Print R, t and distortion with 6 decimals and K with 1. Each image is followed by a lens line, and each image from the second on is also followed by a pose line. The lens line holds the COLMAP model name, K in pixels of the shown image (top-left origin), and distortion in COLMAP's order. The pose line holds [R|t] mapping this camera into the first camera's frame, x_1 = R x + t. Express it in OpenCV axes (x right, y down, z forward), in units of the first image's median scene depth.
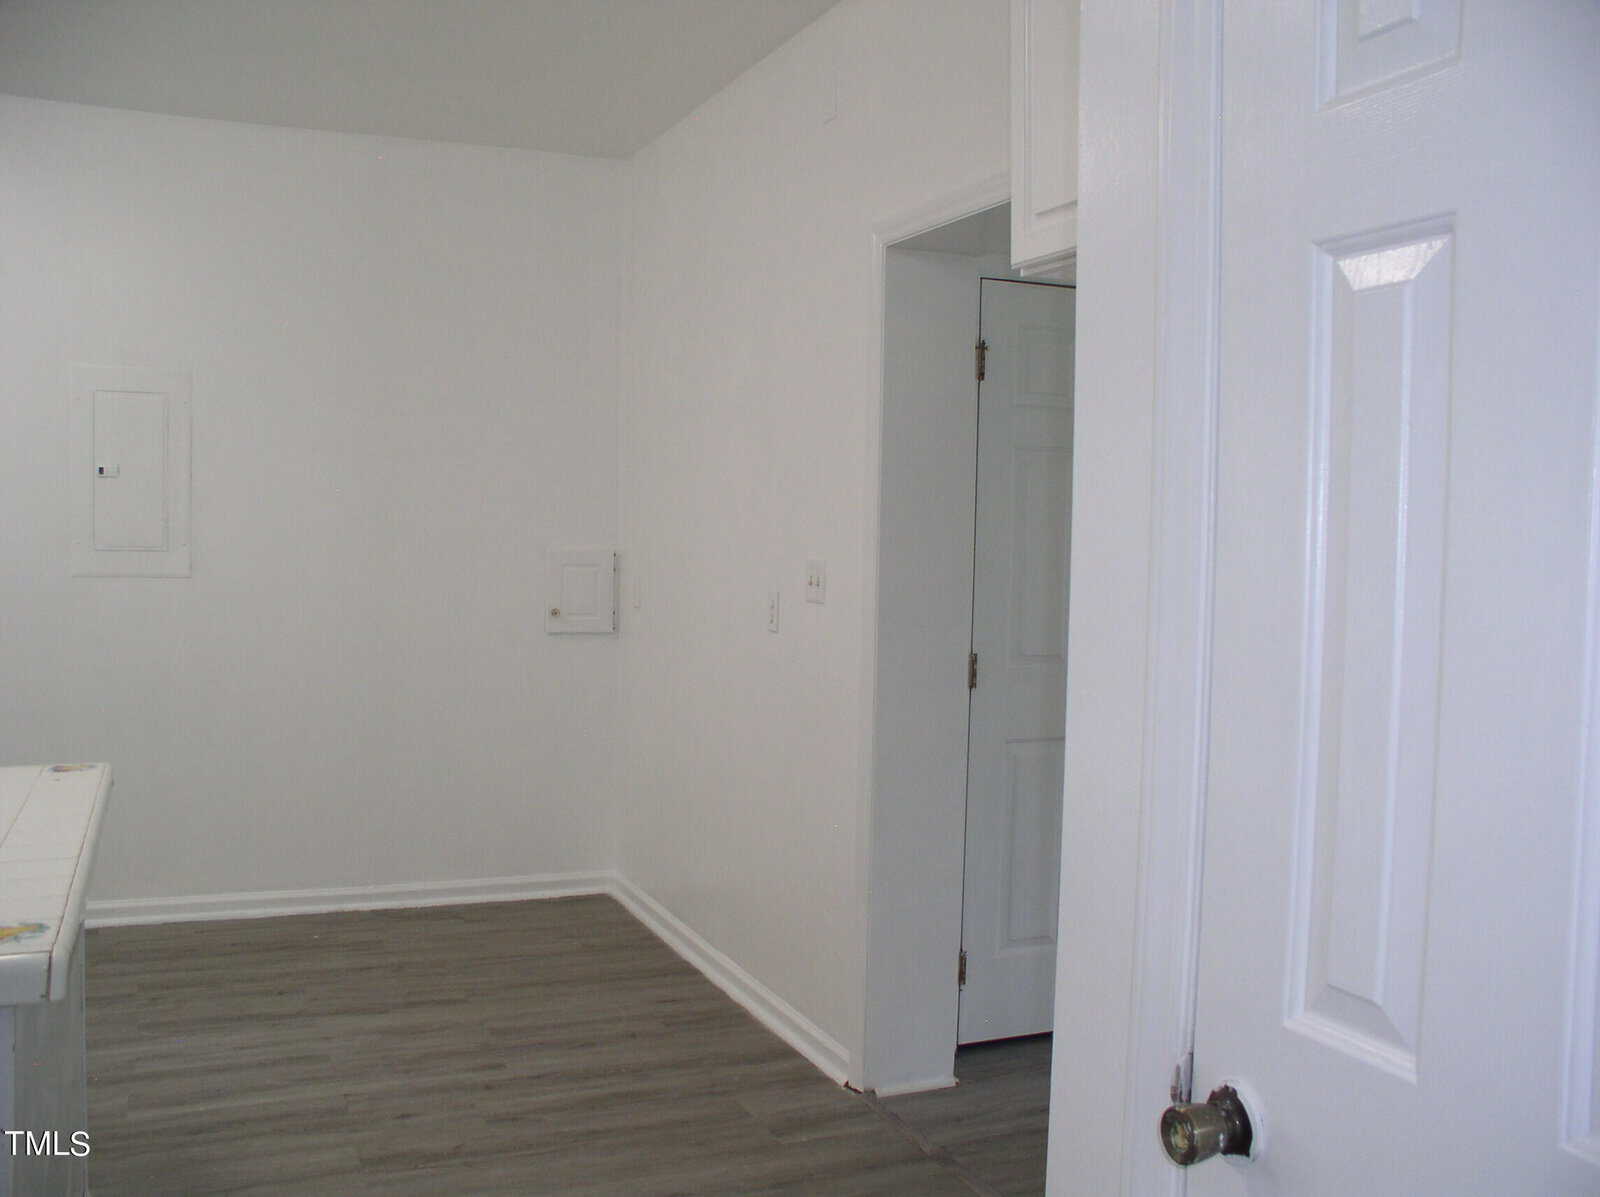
lens RADIAL K [[1530.8, 0, 808.8], [0, 1530.8, 605.7], [0, 0, 1]] dist [-0.222855, 0.297744]
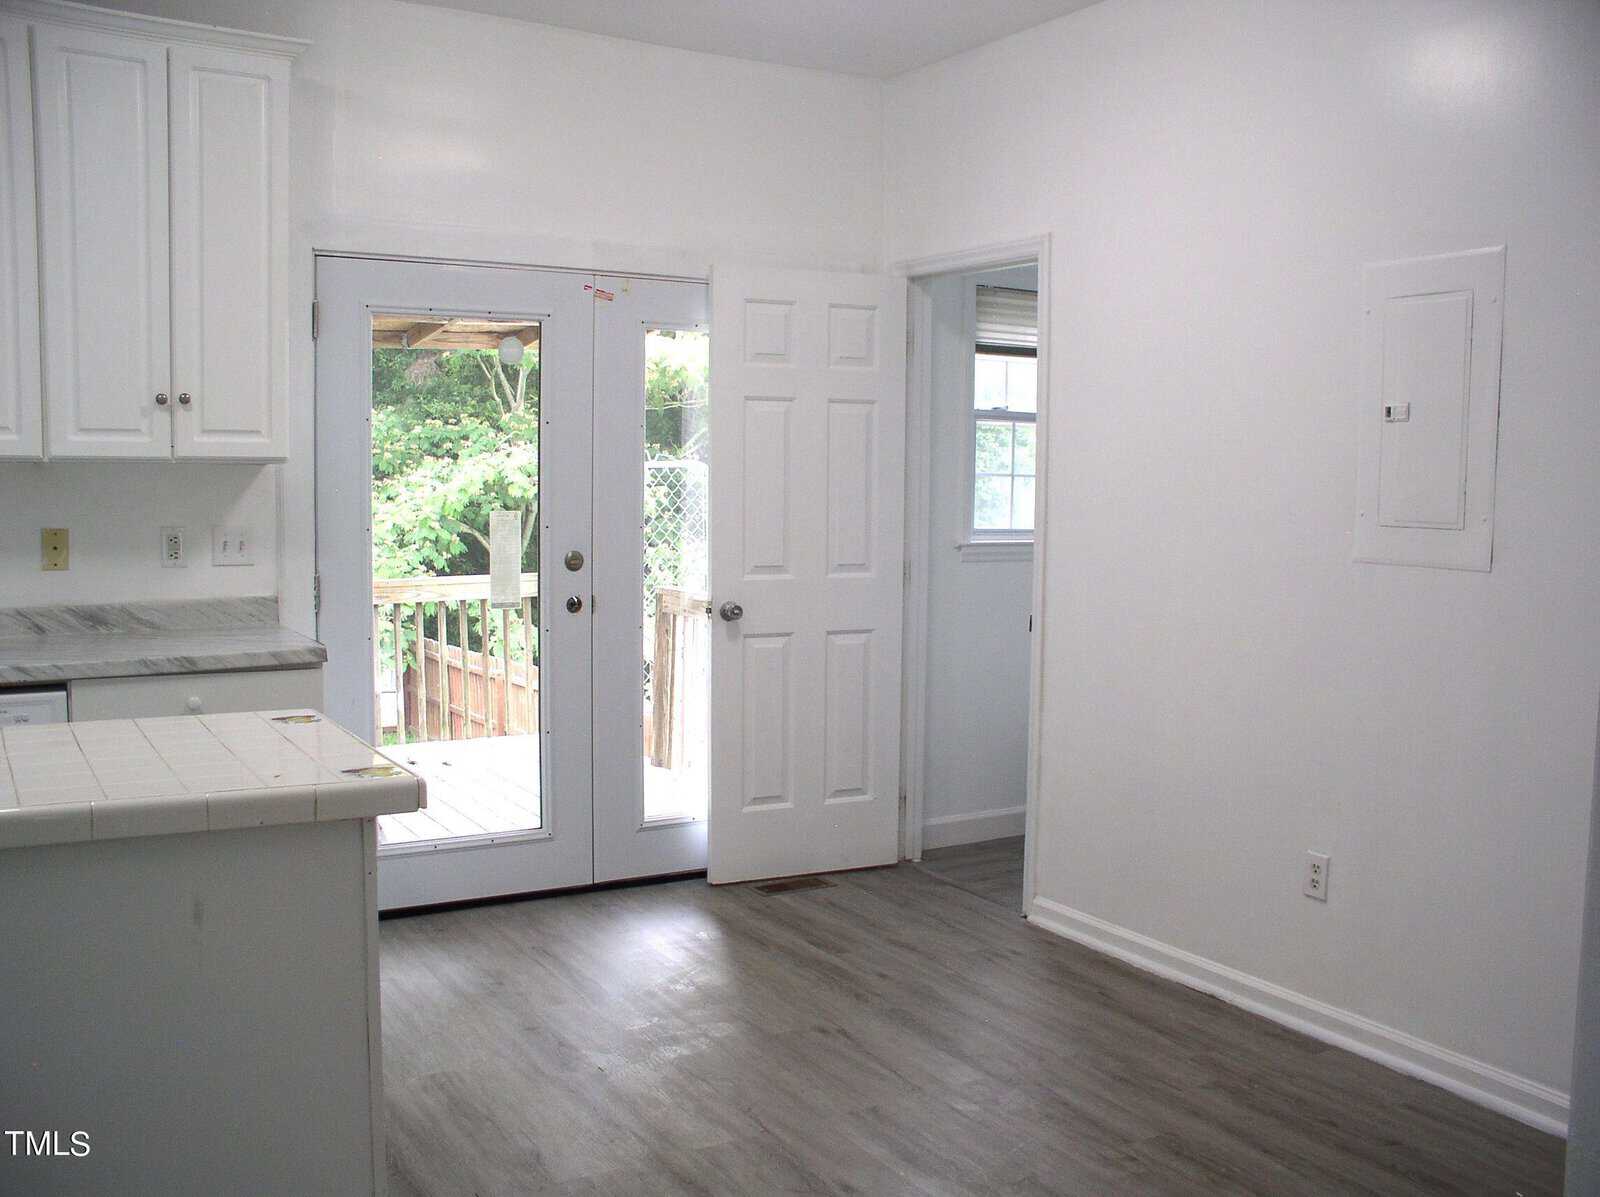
lens RADIAL K [[1530.8, 0, 808.8], [0, 1530.8, 605.7], [0, 0, 1]] dist [-0.222855, 0.297744]
pose [[0.125080, 0.067313, -0.989861, 0.225274], [-0.064555, 0.996134, 0.059583, -0.028509], [0.990044, 0.056448, 0.128942, 0.758513]]
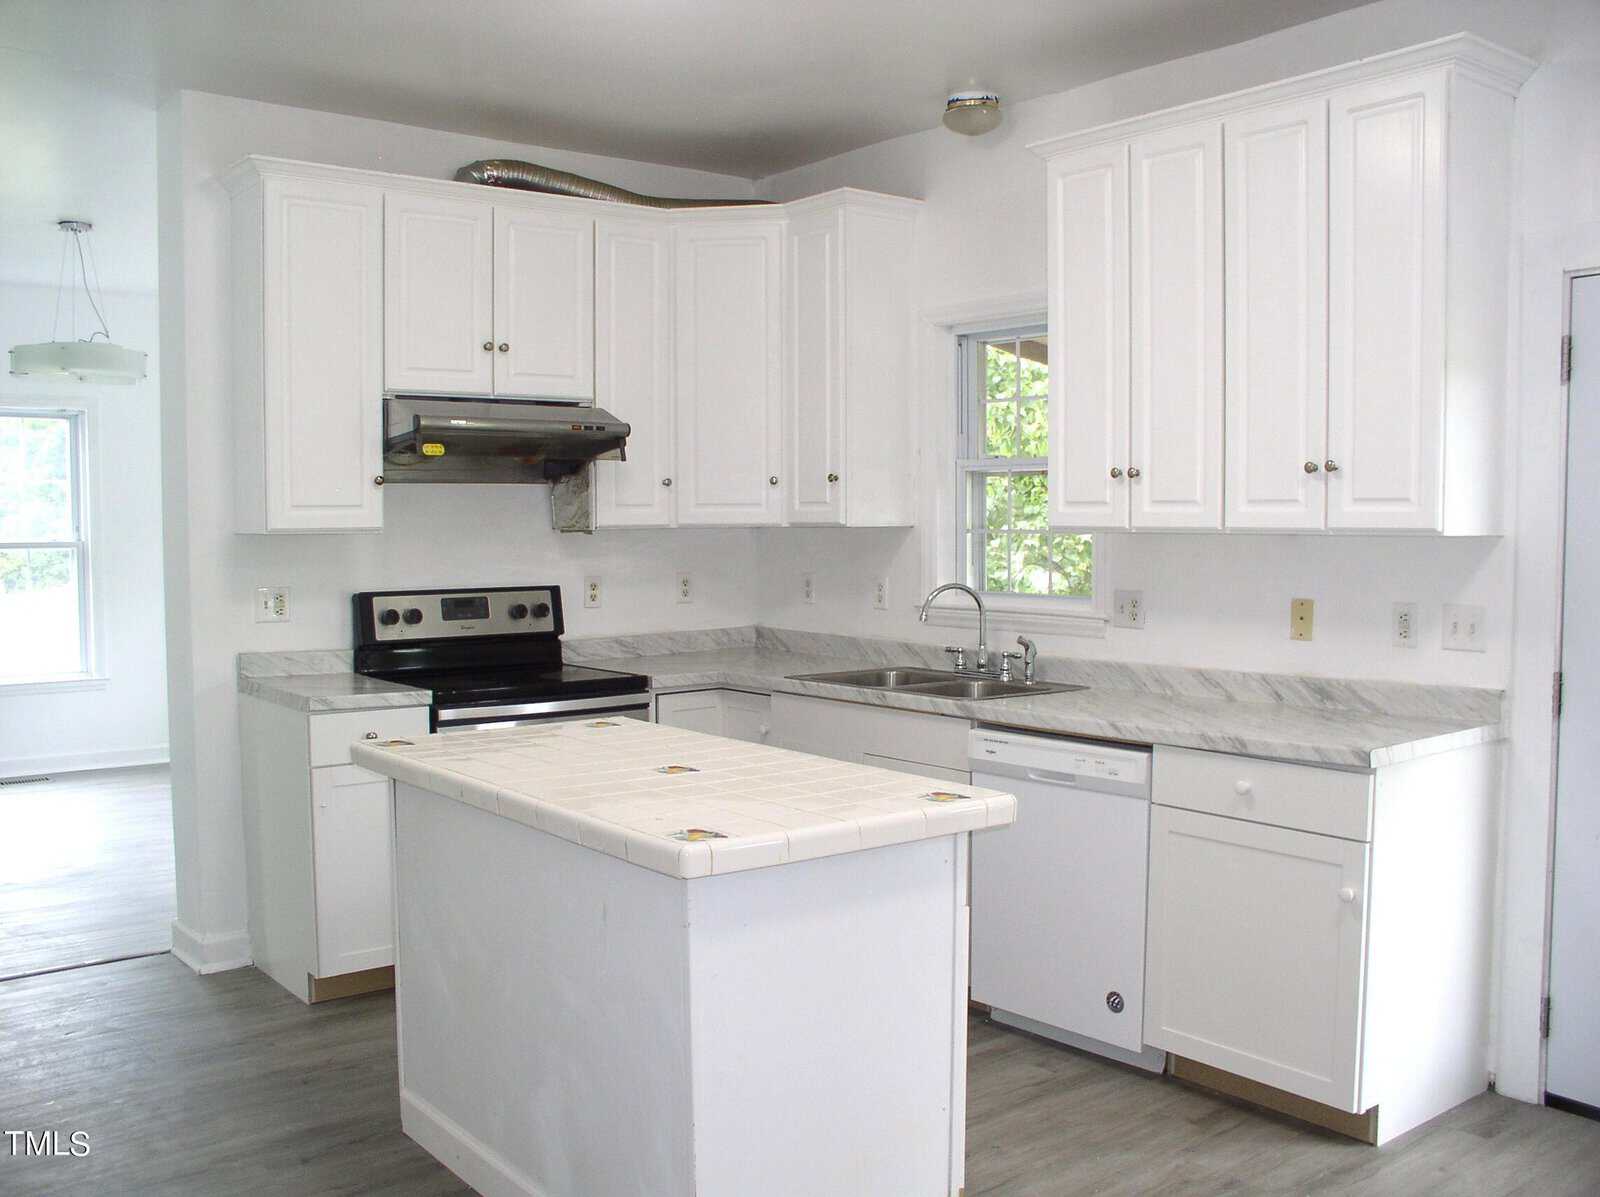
lens RADIAL K [[1465.0, 0, 800.0], [0, 1465.0, 598.5], [0, 0, 1]] dist [-0.233013, 0.326613]
pose [[-0.965196, -0.003717, -0.261502, -0.224664], [-0.030985, 0.994482, 0.100228, -0.073083], [0.259687, 0.104842, -0.959985, 1.203251]]
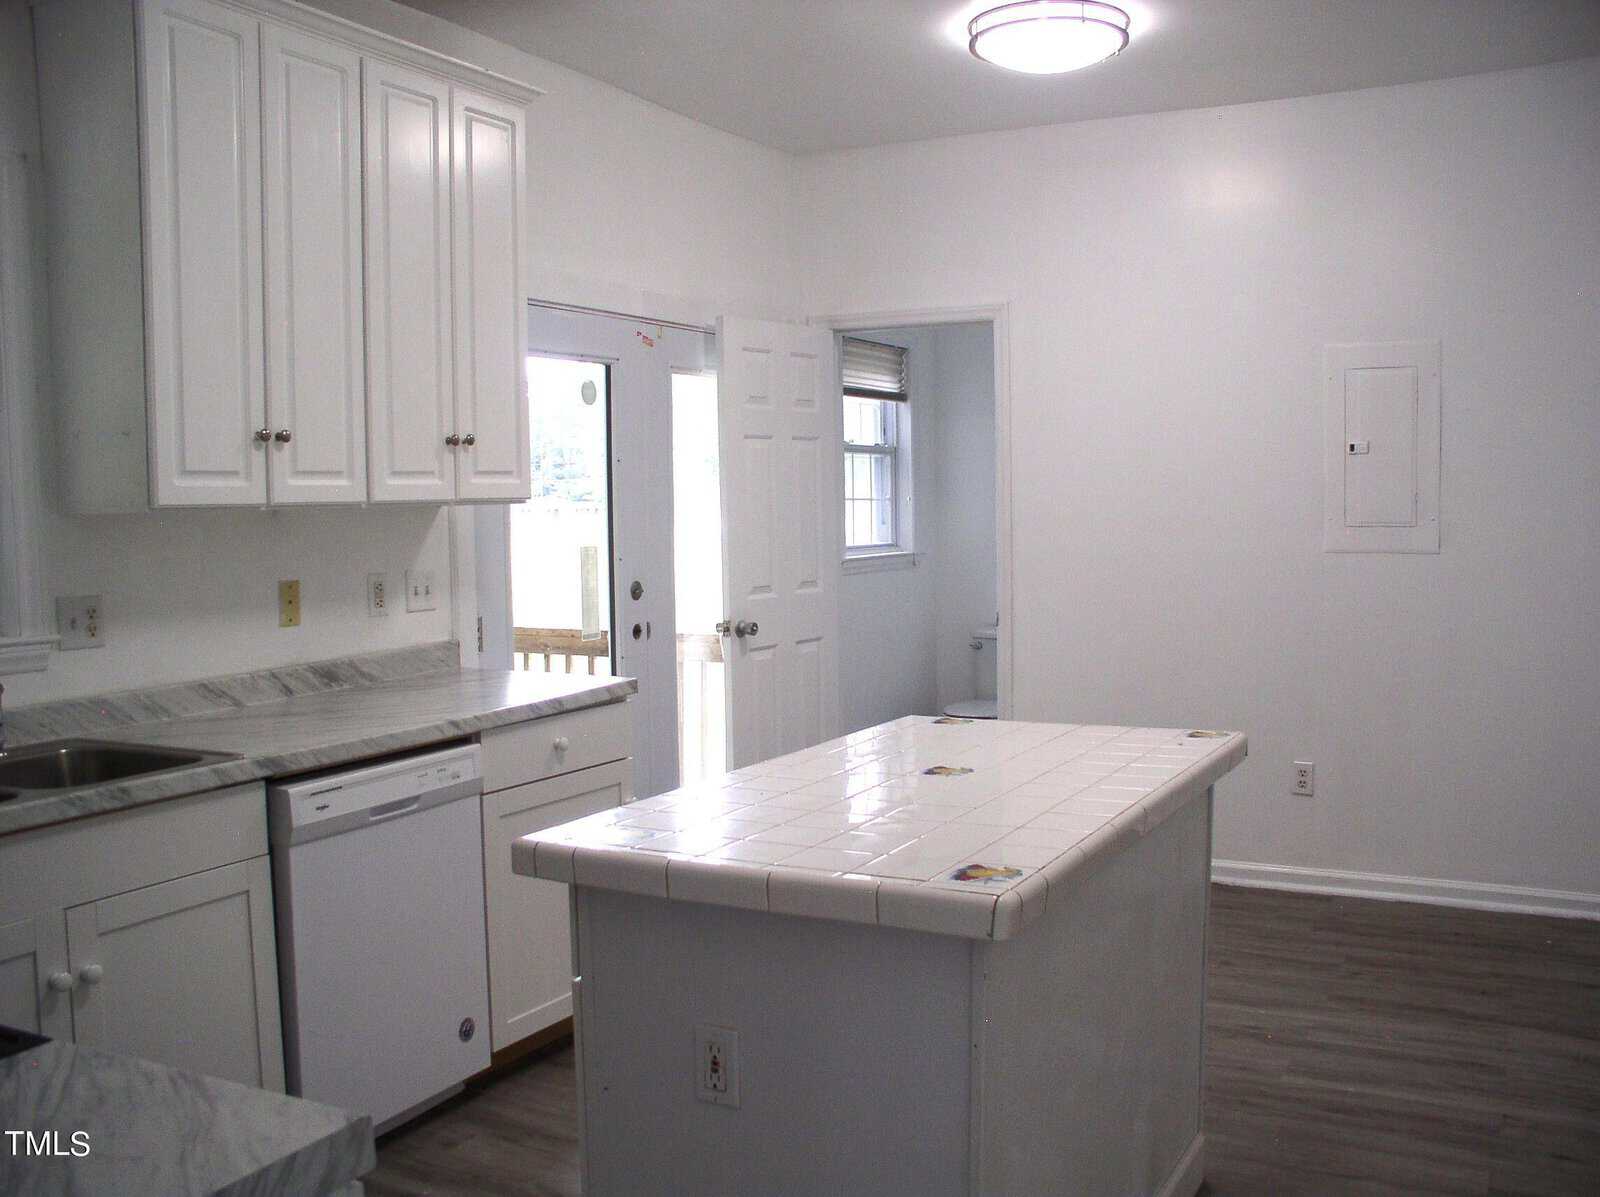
lens RADIAL K [[1530.8, 0, 808.8], [0, 1530.8, 605.7], [0, 0, 1]] dist [-0.222855, 0.297744]
pose [[0.622556, 0.027785, -0.782082, 0.109124], [-0.015912, 0.999612, 0.022847, -0.000474], [0.782413, -0.001779, 0.622757, 0.082089]]
